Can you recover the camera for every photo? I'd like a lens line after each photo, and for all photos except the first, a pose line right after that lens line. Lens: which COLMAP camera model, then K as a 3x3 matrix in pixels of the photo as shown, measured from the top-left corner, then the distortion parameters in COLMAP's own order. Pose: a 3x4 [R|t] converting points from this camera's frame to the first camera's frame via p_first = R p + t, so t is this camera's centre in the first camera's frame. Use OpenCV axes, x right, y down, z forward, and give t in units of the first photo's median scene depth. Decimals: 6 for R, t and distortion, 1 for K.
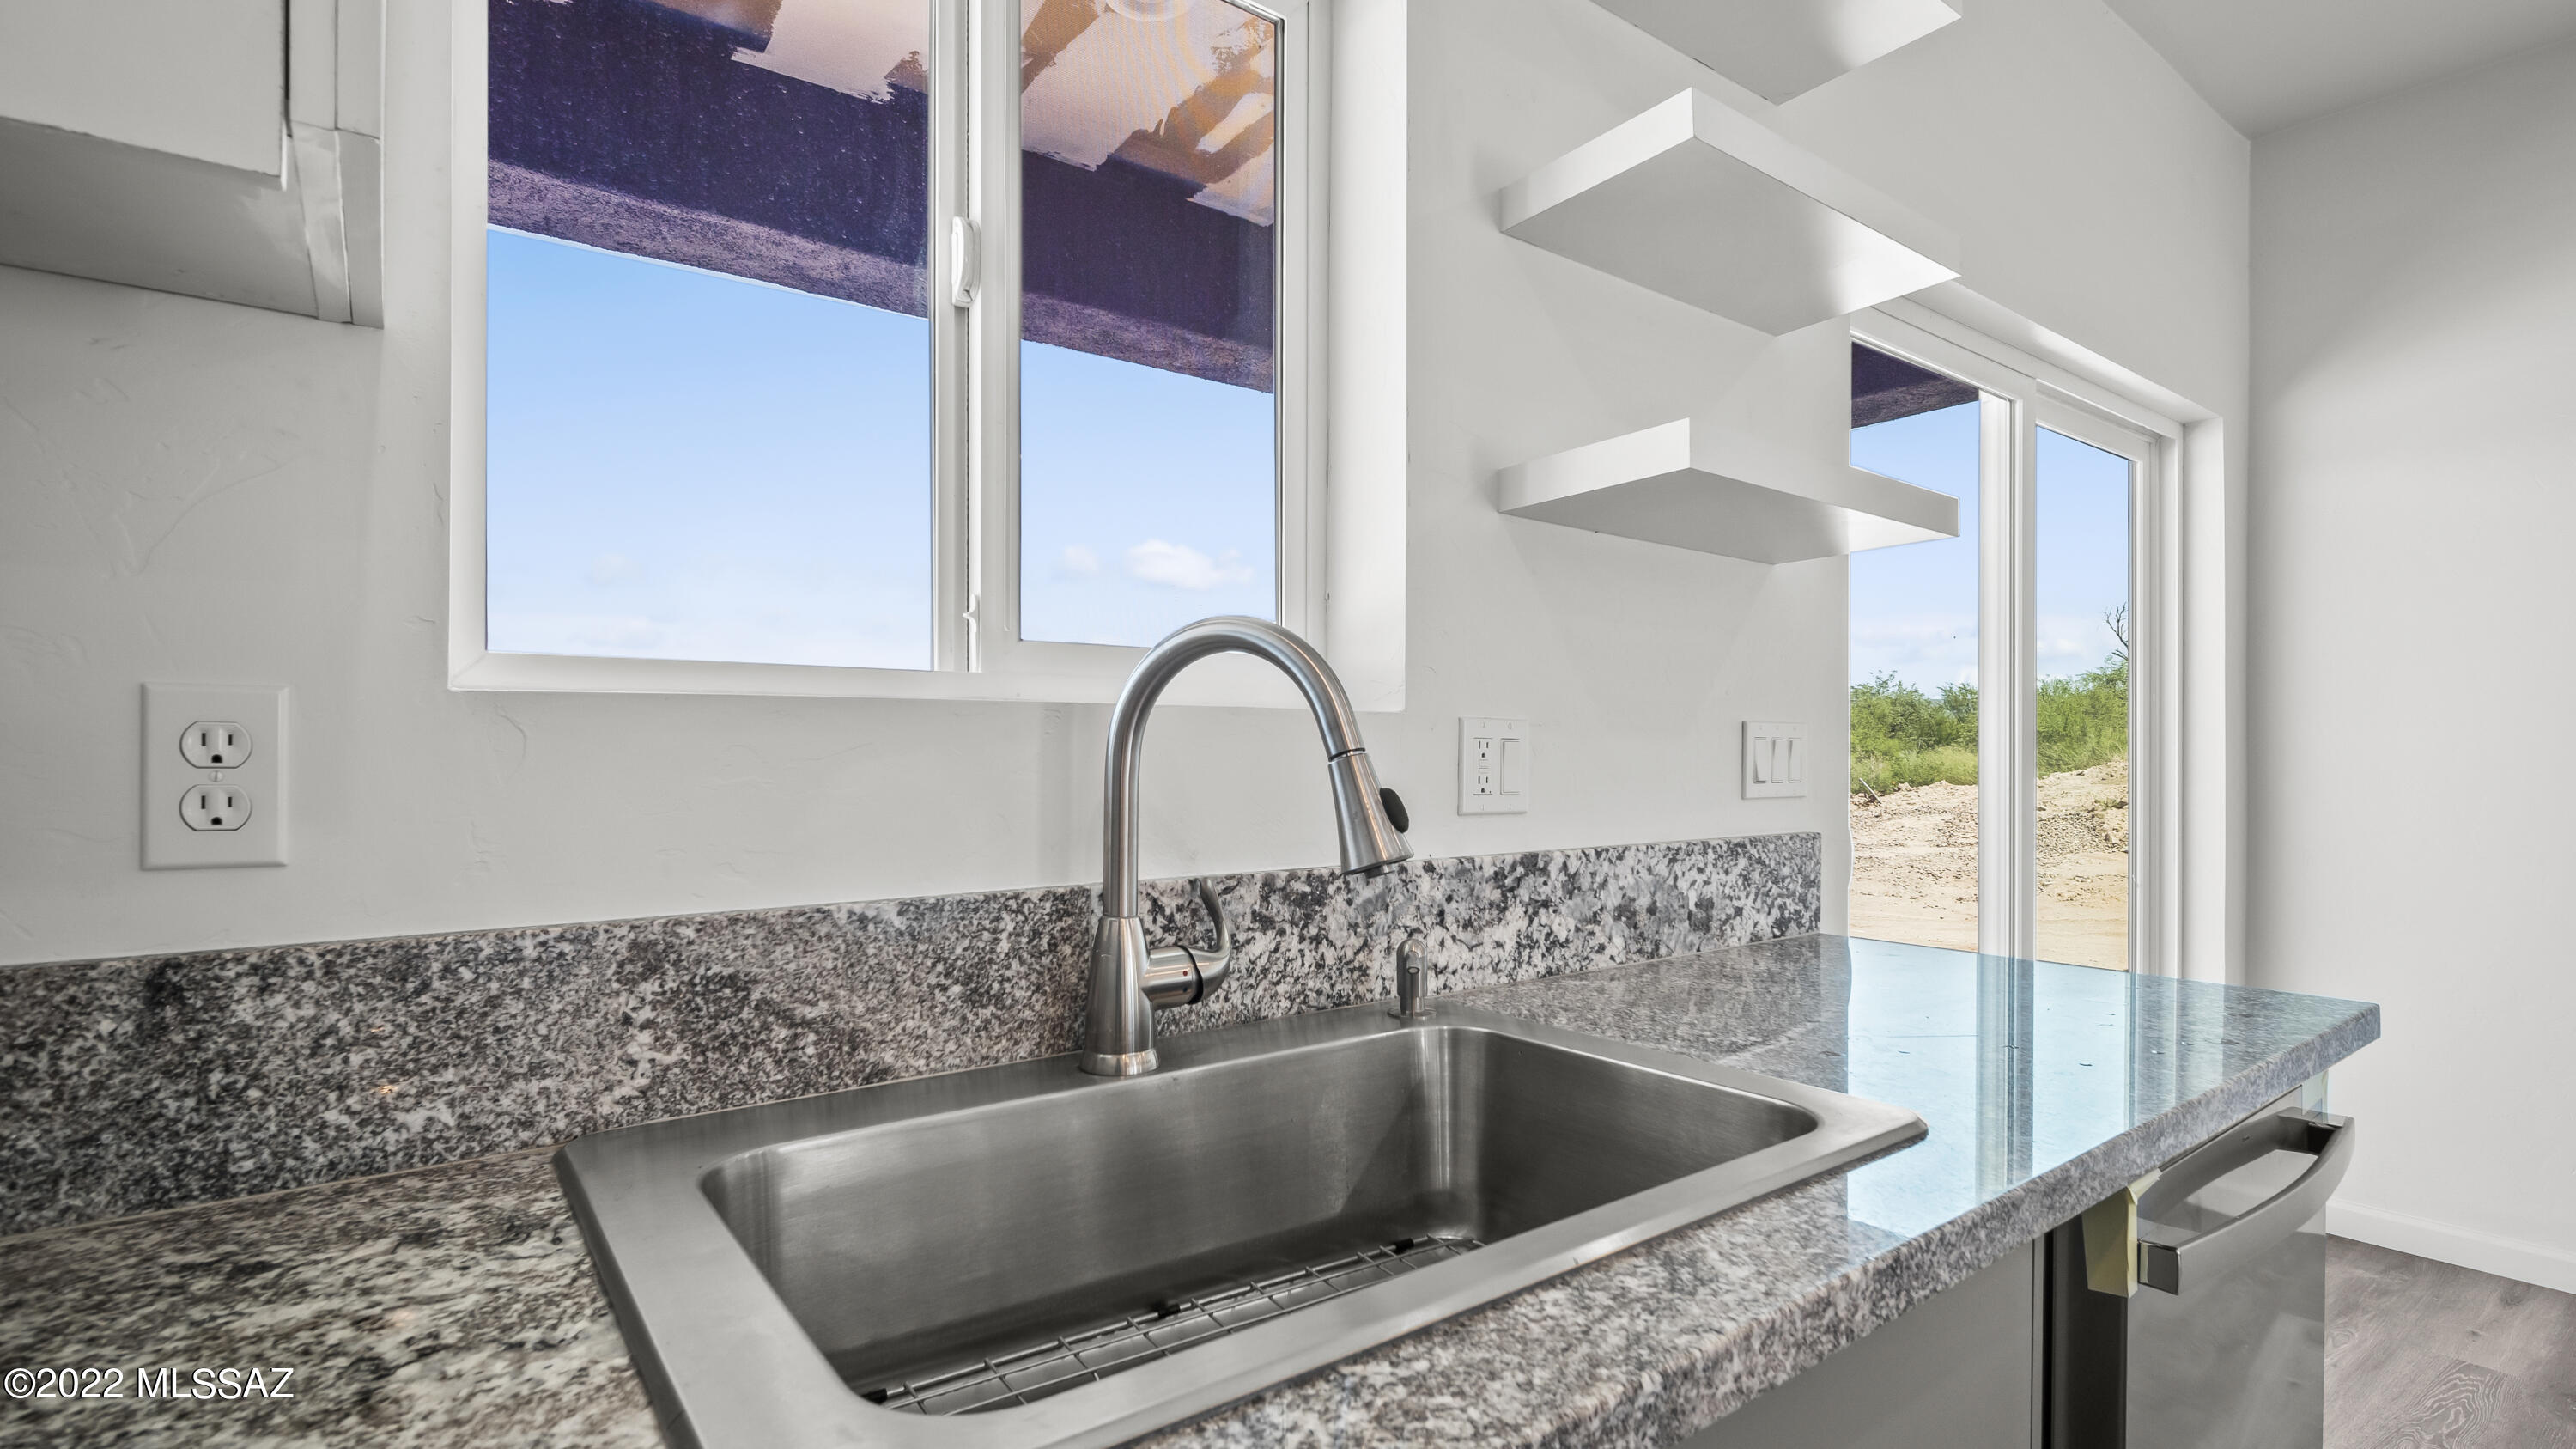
lens RADIAL K [[1195.3, 0, 1286.0], [0, 1195.3, 744.3], [0, 0, 1]] dist [-0.002194, -0.000007]
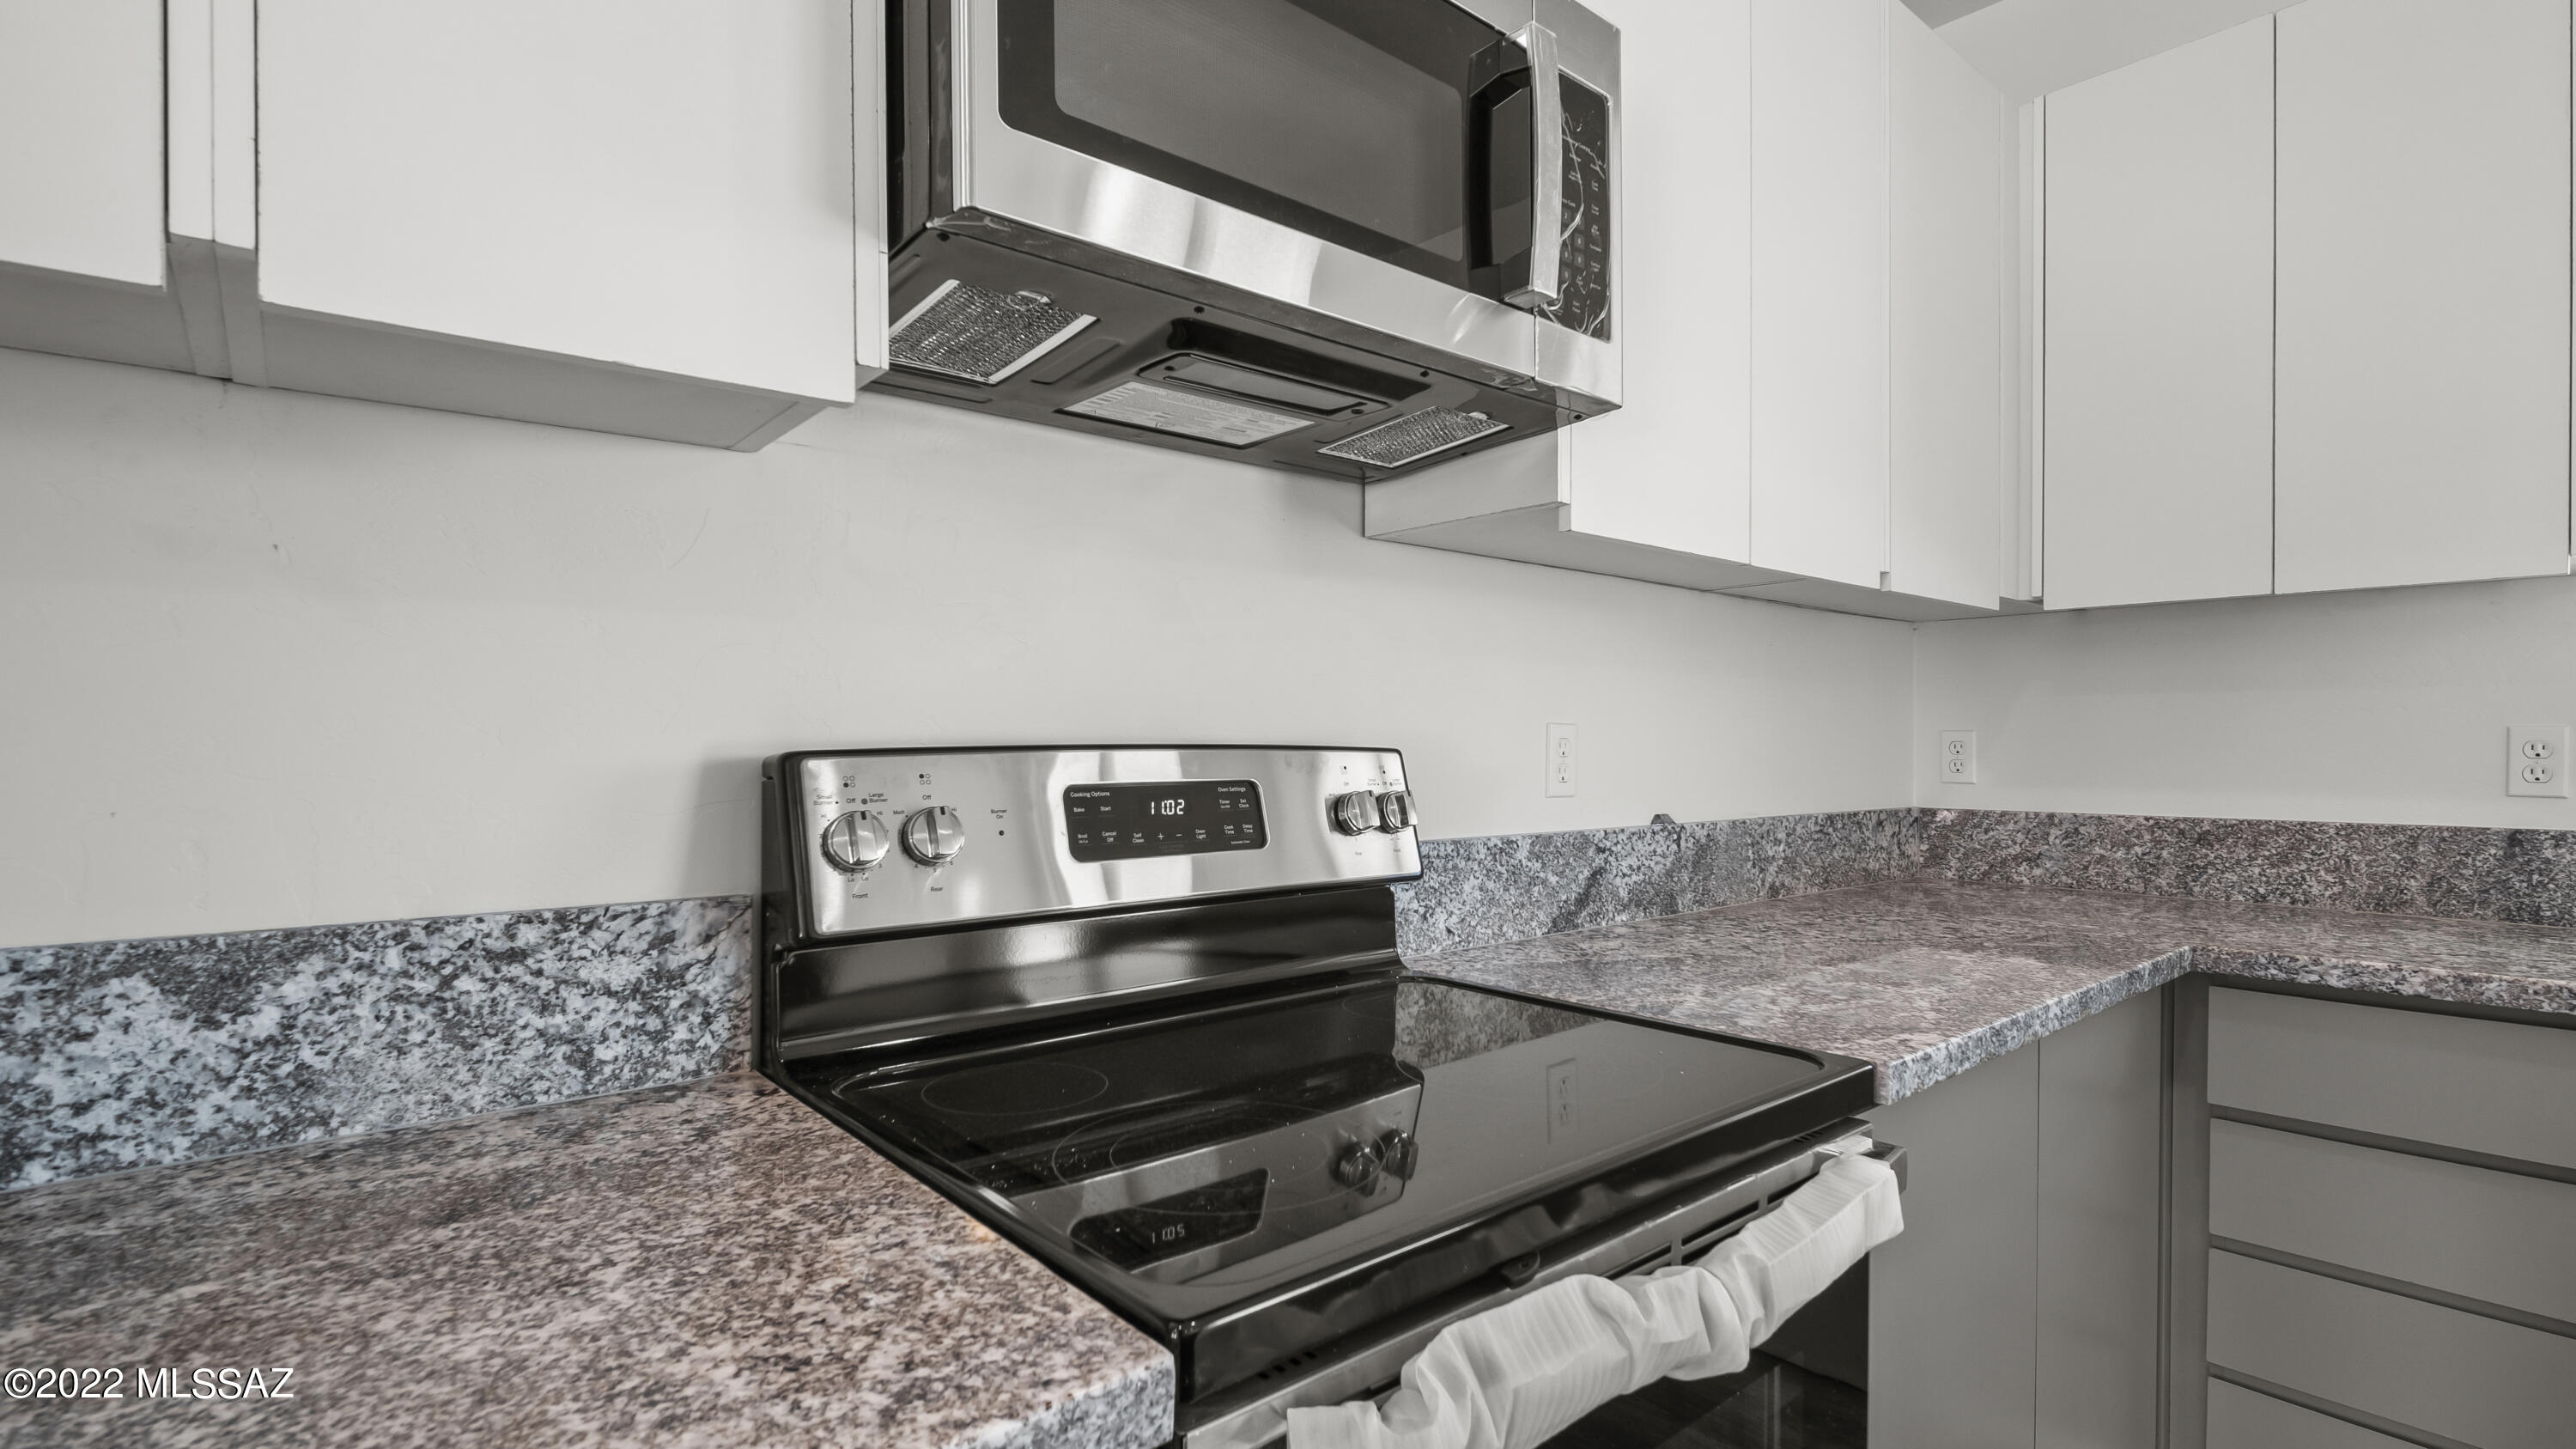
lens RADIAL K [[1195.3, 0, 1286.2], [0, 1195.3, 743.2], [0, 0, 1]] dist [-0.002194, -0.000007]
pose [[0.067641, 0.010550, -0.997654, 1.536642], [-0.003262, 0.999941, 0.010353, -0.032094], [0.997704, 0.002554, 0.067671, -1.929095]]
